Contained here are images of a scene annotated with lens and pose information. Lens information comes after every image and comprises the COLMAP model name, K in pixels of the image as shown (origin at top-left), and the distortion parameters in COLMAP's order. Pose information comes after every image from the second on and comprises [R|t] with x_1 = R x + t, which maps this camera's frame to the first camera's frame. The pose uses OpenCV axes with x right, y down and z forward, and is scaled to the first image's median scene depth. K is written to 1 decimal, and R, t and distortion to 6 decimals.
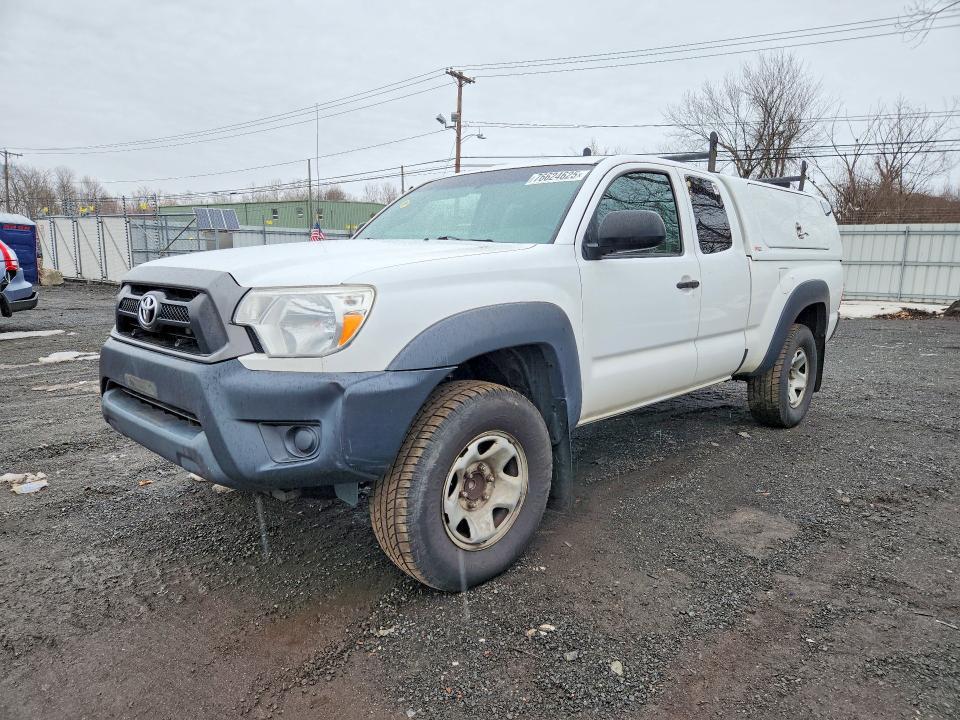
lens RADIAL K [[637.1, 0, 480.0], [0, 637.1, 360.0], [0, 0, 1]] dist [0.021126, 0.000331]
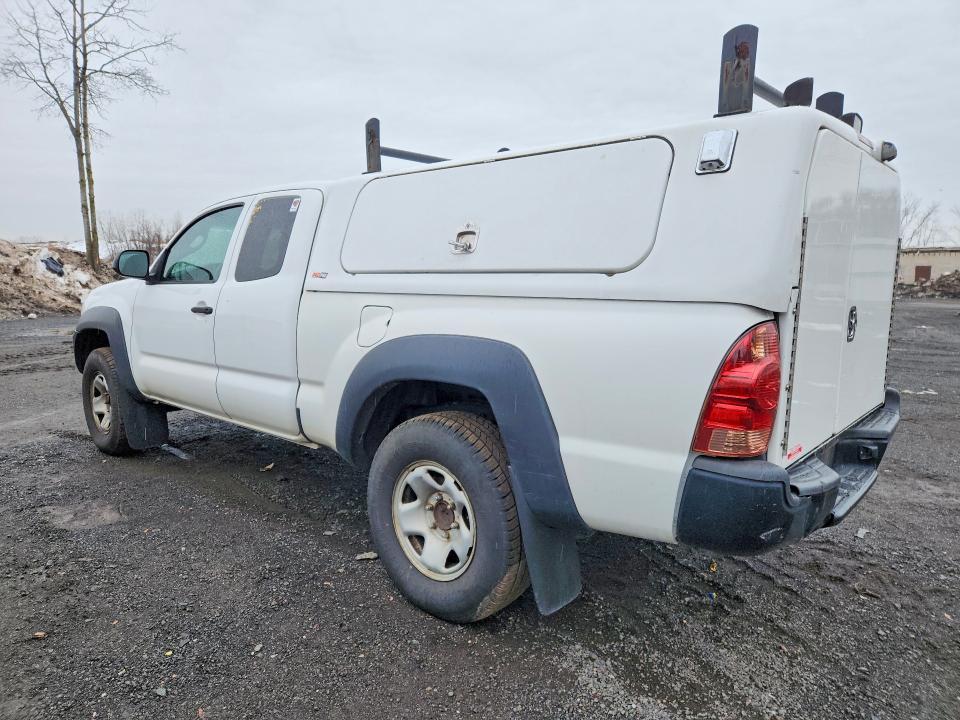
lens RADIAL K [[637.1, 0, 480.0], [0, 637.1, 360.0], [0, 0, 1]] dist [0.021126, 0.000331]
pose [[0.073992, 0.113439, -0.990786, 1.358423], [-0.175869, 0.979422, 0.099004, -0.213952], [0.981629, 0.166923, 0.092420, 1.314897]]
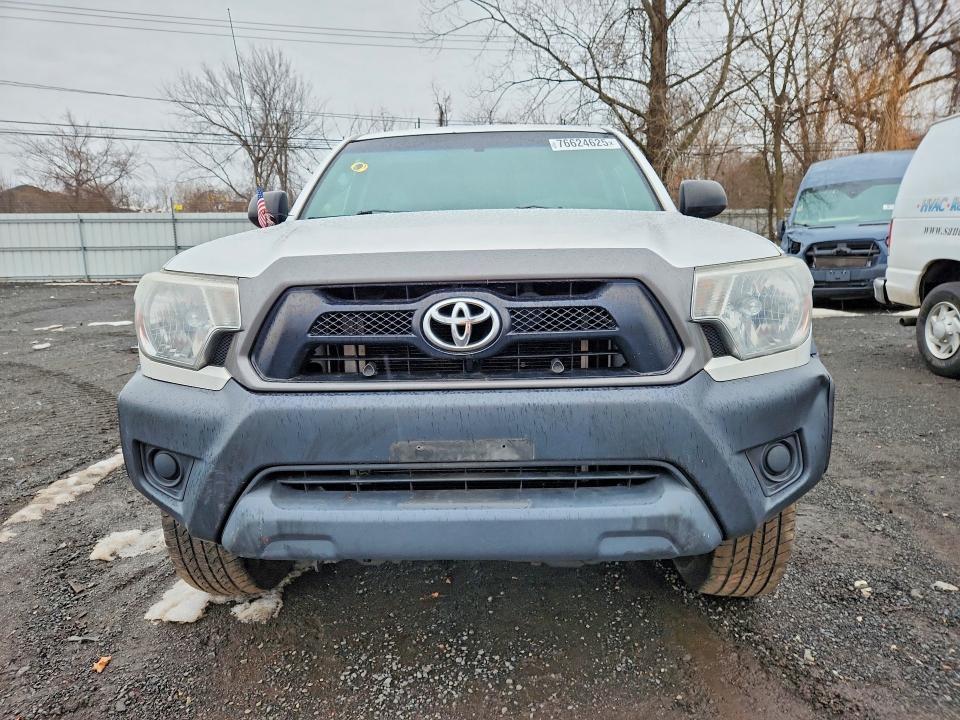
lens RADIAL K [[637.1, 0, 480.0], [0, 637.1, 360.0], [0, 0, 1]] dist [0.021126, 0.000331]
pose [[0.740171, -0.152178, 0.654972, -0.041560], [0.140260, 0.987569, 0.070950, -0.003936], [-0.657627, 0.039351, 0.752315, 0.025771]]
